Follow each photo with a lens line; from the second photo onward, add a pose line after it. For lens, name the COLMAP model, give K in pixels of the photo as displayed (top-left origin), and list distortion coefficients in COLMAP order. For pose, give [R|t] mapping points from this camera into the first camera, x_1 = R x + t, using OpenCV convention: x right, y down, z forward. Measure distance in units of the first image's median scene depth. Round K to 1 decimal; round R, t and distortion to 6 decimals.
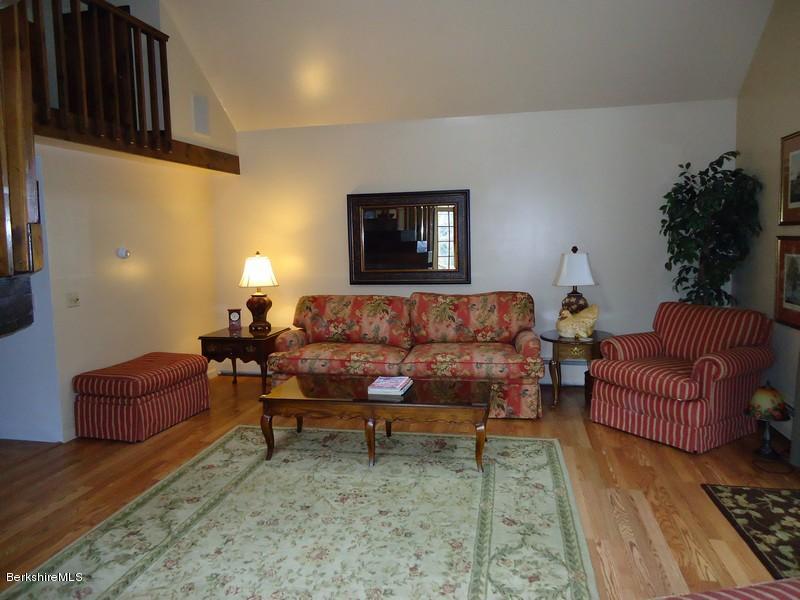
lens RADIAL K [[579.7, 0, 397.7], [0, 579.7, 299.2], [0, 0, 1]] dist [-0.007884, 0.002523]
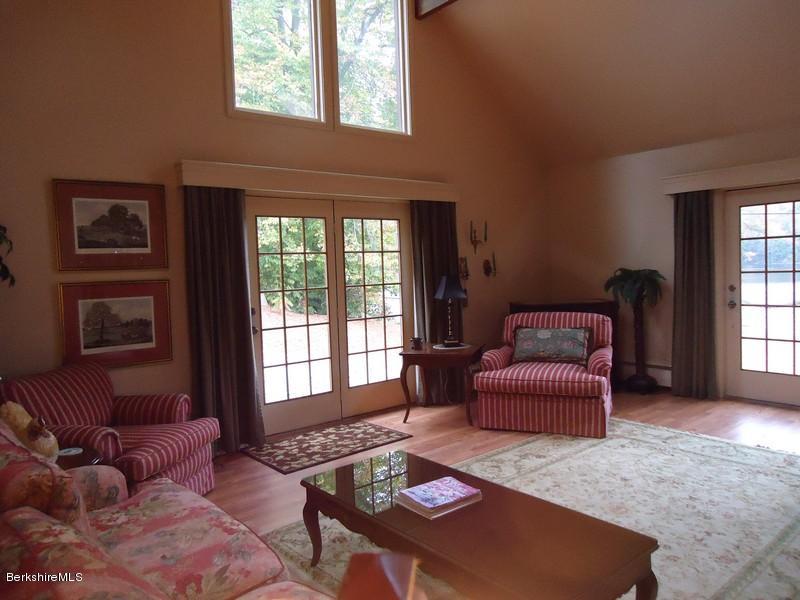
lens RADIAL K [[605.8, 0, 398.2], [0, 605.8, 299.1], [0, 0, 1]] dist [0.001042, 0.003784]
pose [[-0.783144, 0.008464, 0.621782, -0.520494], [0.114776, 0.984695, 0.131158, -0.208457], [-0.611156, 0.174082, -0.772130, 1.990665]]
